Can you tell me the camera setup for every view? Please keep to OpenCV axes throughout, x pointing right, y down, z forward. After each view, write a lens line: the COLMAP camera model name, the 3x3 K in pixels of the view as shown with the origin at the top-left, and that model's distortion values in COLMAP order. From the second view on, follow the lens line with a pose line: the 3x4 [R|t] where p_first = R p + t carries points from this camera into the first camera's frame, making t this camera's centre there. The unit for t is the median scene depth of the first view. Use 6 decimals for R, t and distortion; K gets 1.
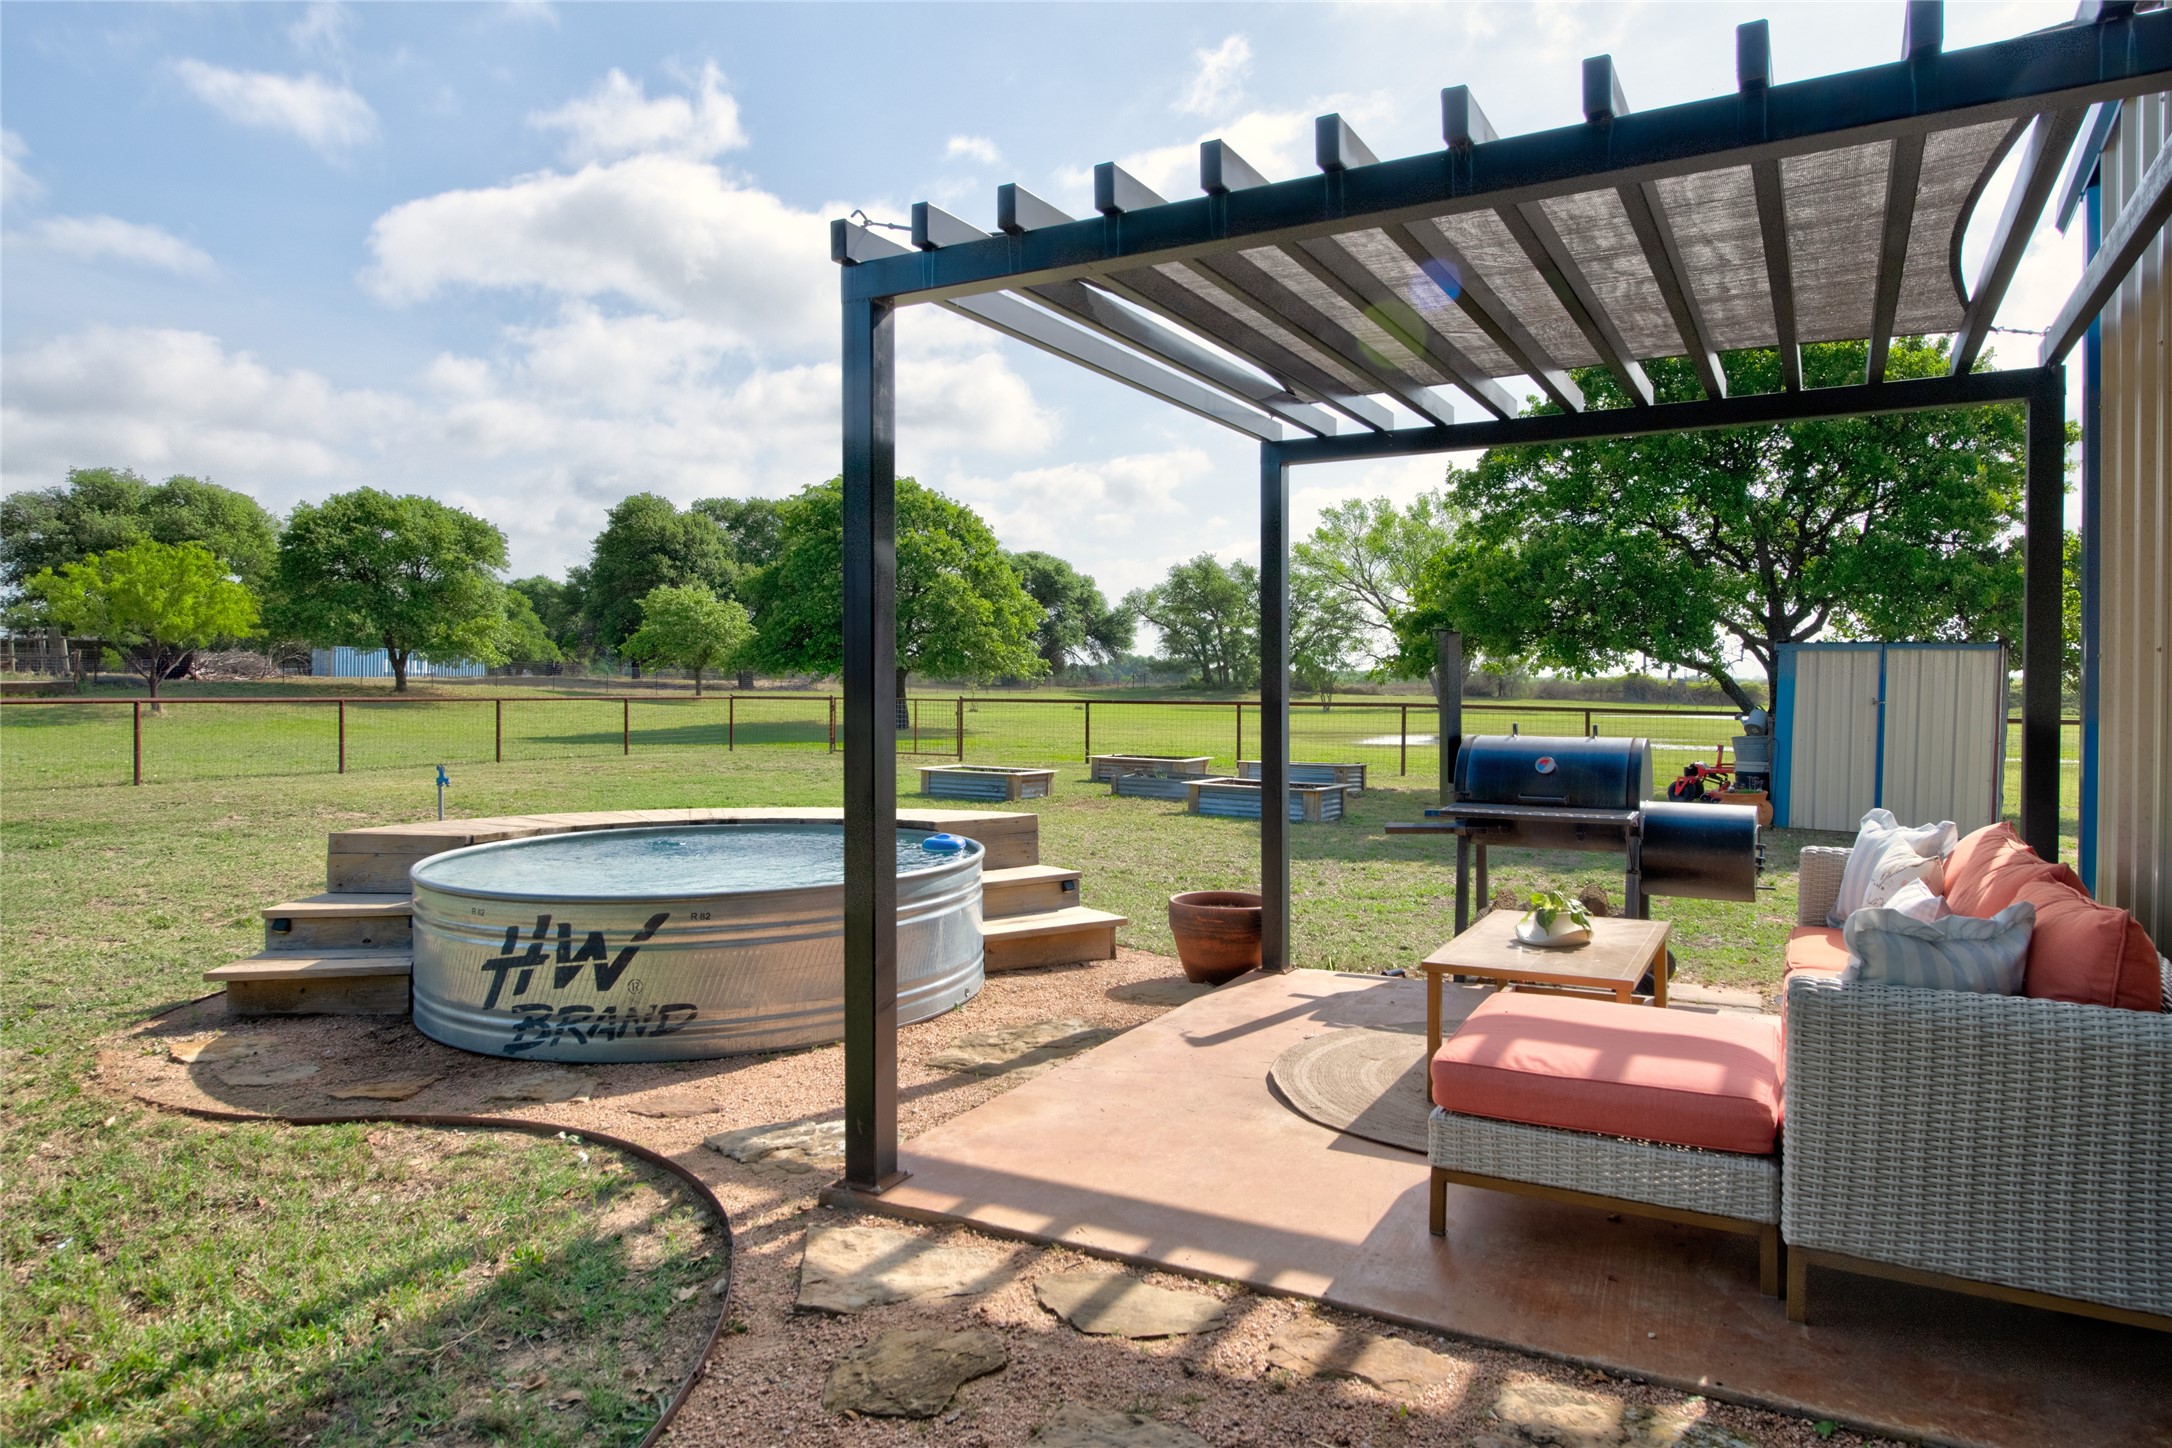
lens RADIAL K [[1311.1, 0, 1110.4], [0, 1311.1, 706.8], [0, 0, 1]] dist [-0.007808, -0.001744]
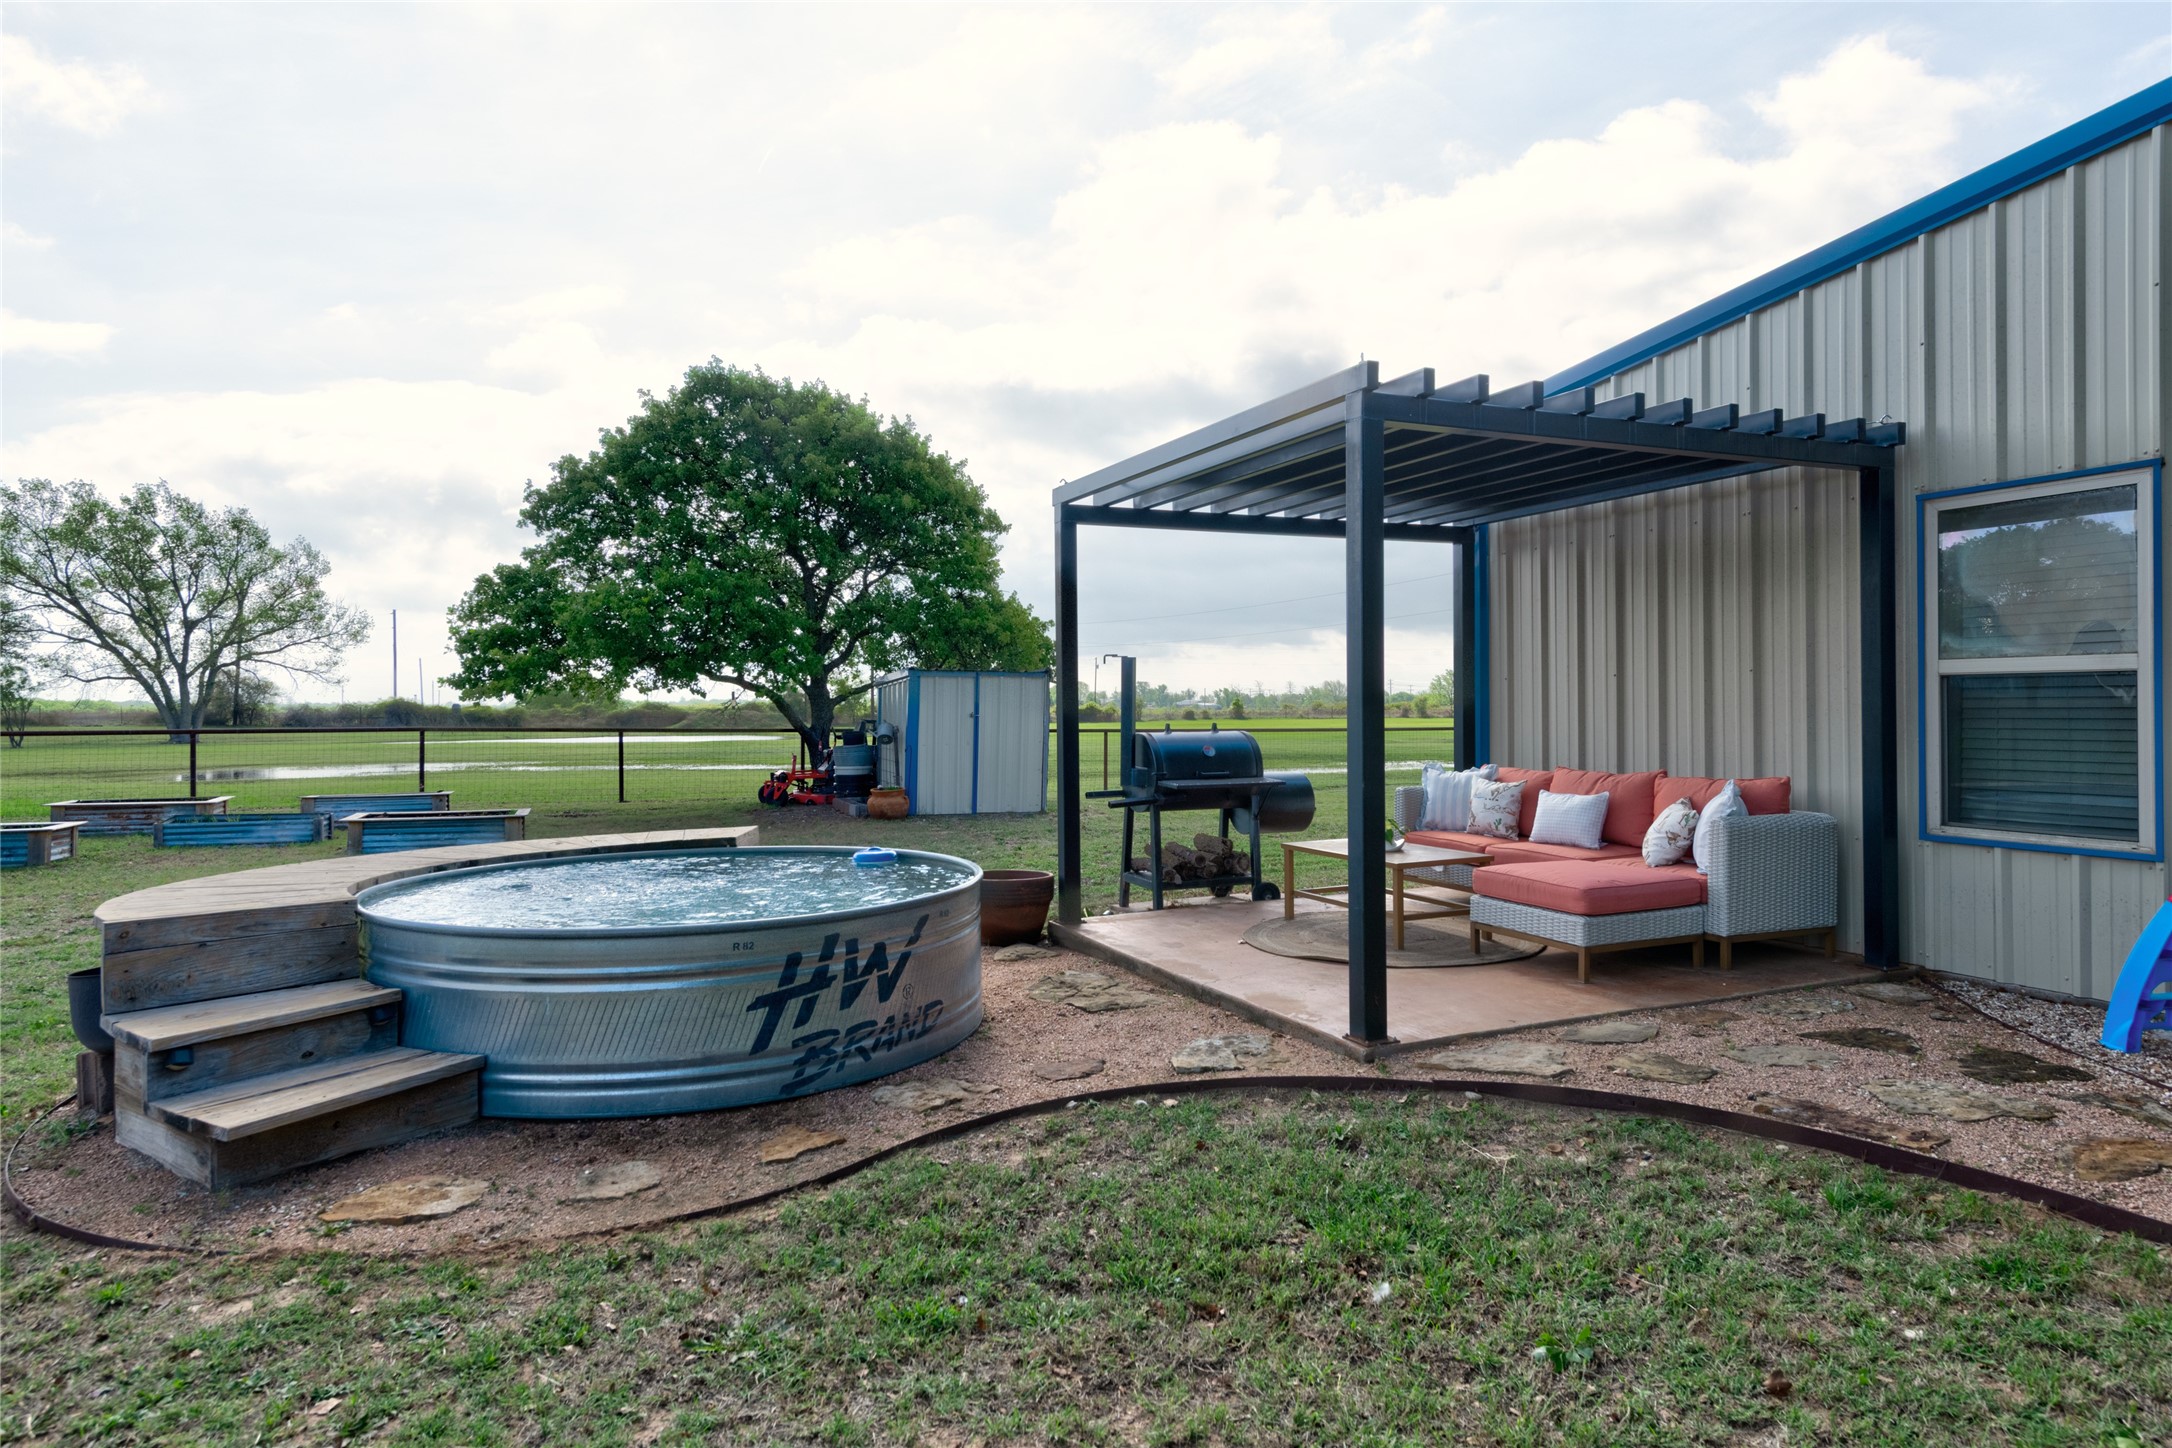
lens RADIAL K [[1311.1, 0, 1110.4], [0, 1311.1, 706.8], [0, 0, 1]] dist [-0.007808, -0.001744]
pose [[0.590000, -0.004451, 0.807391, -1.073752], [0.021081, 0.999729, -0.009893, 0.008878], [-0.807128, 0.022857, 0.589934, 0.275876]]
